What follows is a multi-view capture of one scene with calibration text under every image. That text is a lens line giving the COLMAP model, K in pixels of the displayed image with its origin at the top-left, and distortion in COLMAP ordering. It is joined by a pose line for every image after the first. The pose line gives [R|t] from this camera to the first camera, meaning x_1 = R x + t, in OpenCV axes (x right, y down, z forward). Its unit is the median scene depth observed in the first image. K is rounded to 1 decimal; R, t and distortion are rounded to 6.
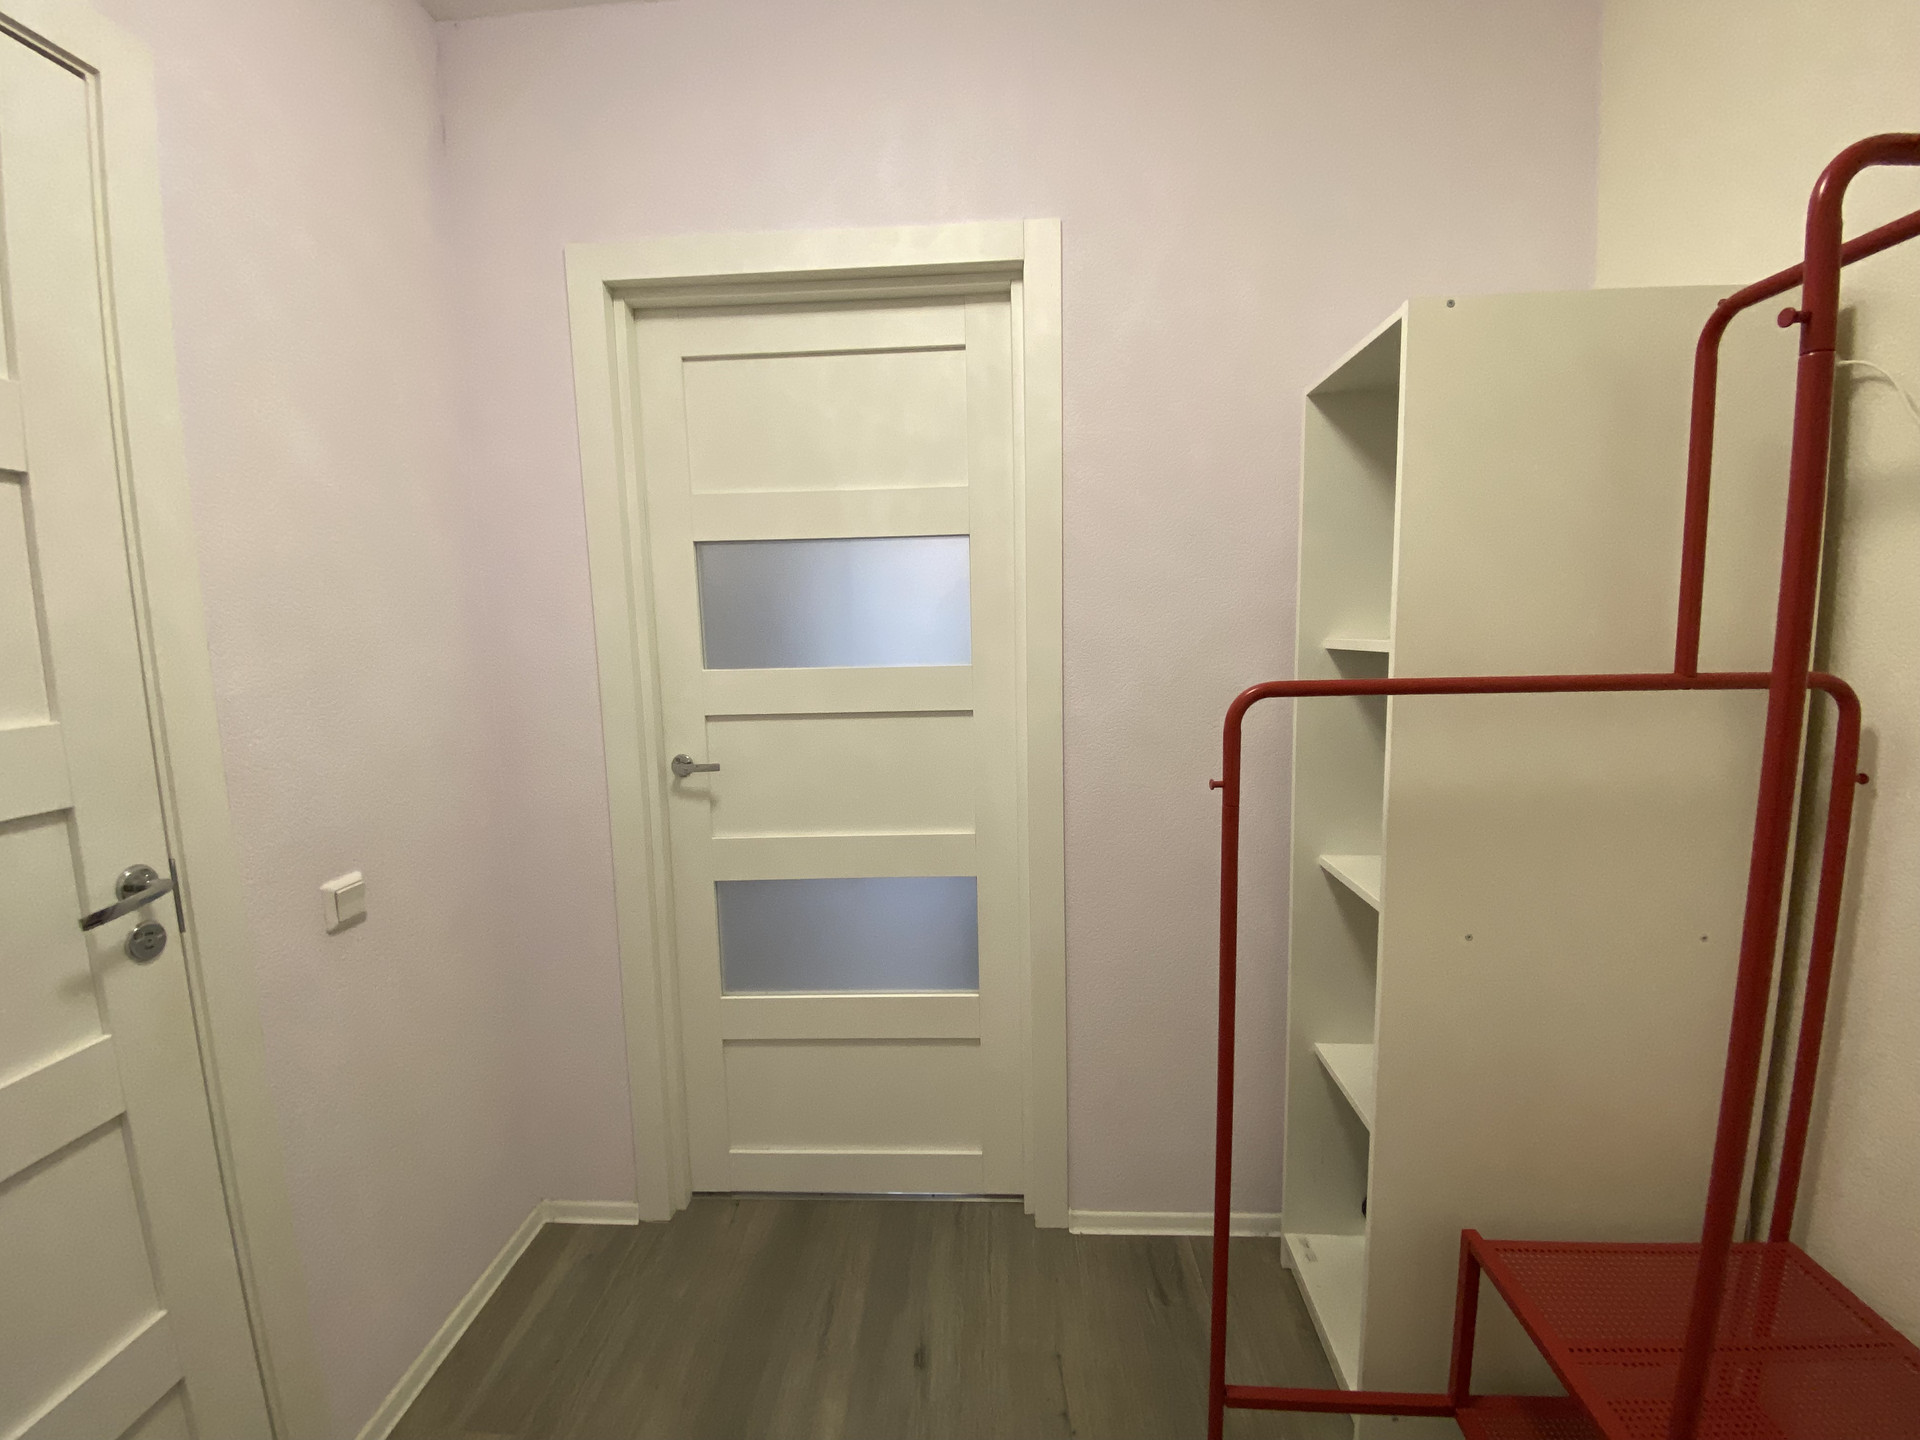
lens RADIAL K [[772.1, 0, 948.5], [0, 772.1, 716.0], [0, 0, 1]] dist [-0.003181, -0.010193]
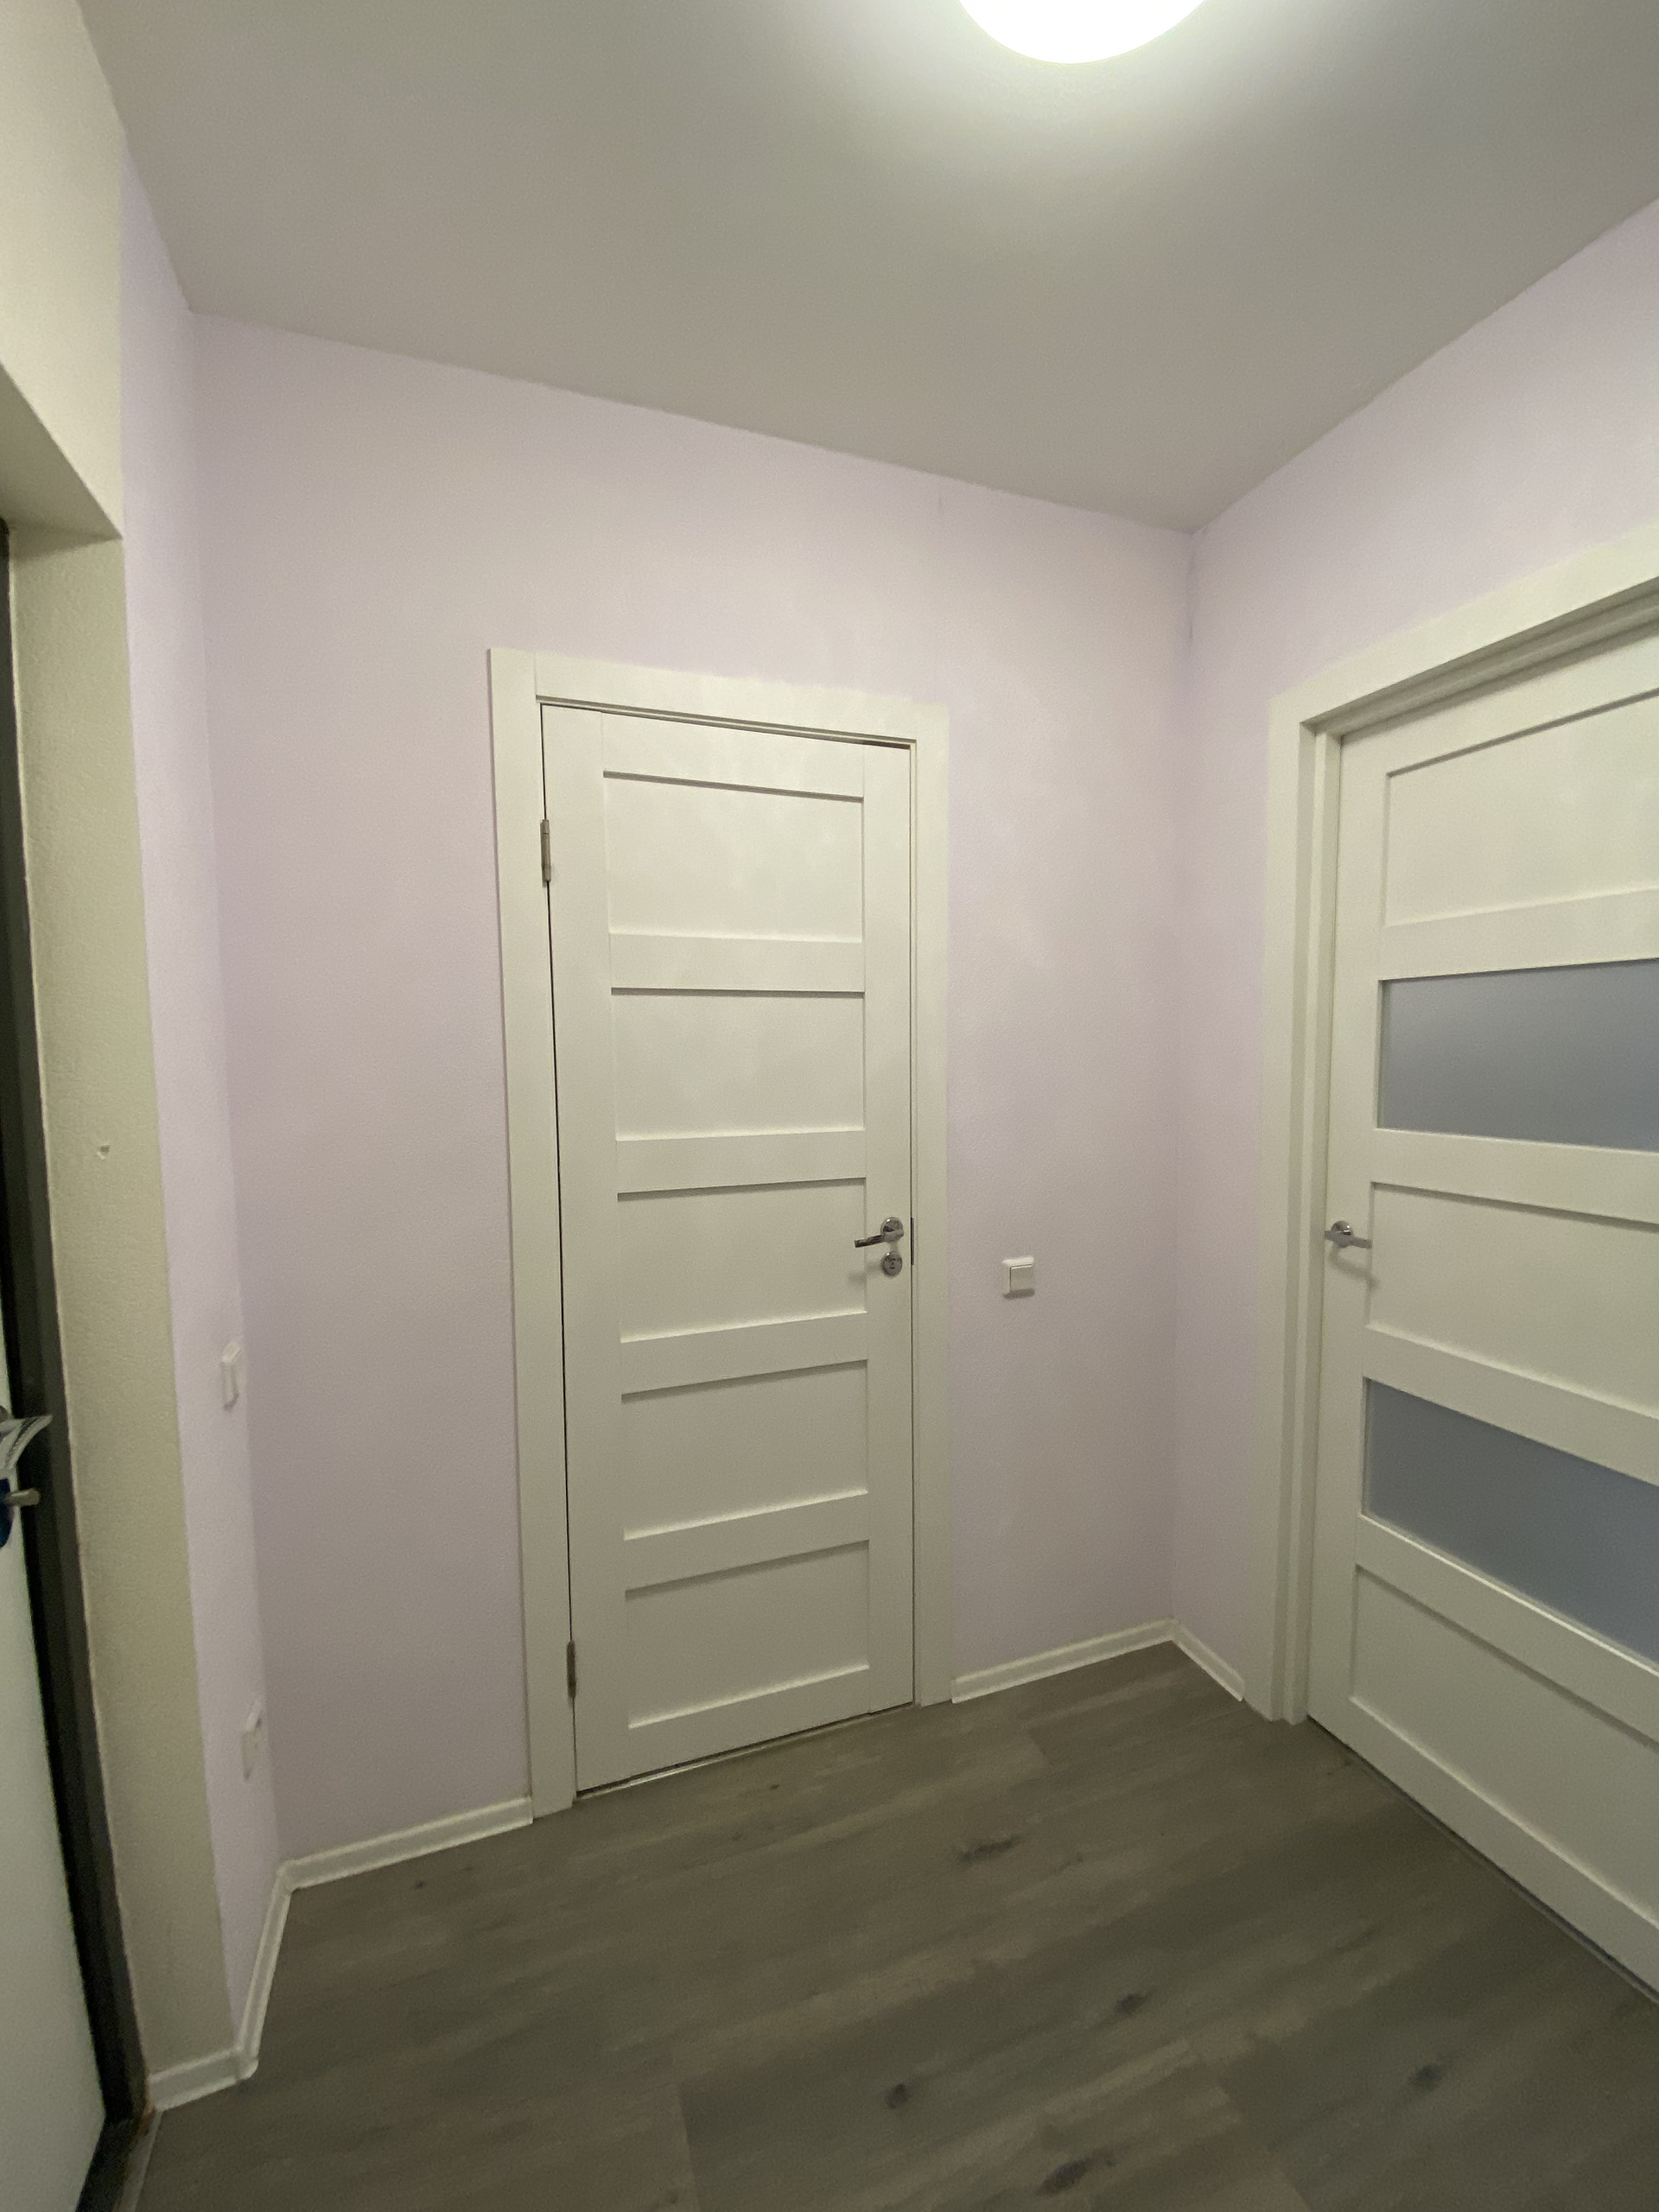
lens RADIAL K [[889.5, 0, 819.2], [0, 889.5, 1103.2], [0, 0, 1]] dist [-0.003181, -0.010193]
pose [[0.365052, 0.079441, -0.927591, 0.407503], [-0.104814, 0.993525, 0.043838, -0.073904], [0.925068, 0.081222, 0.371015, 0.061601]]
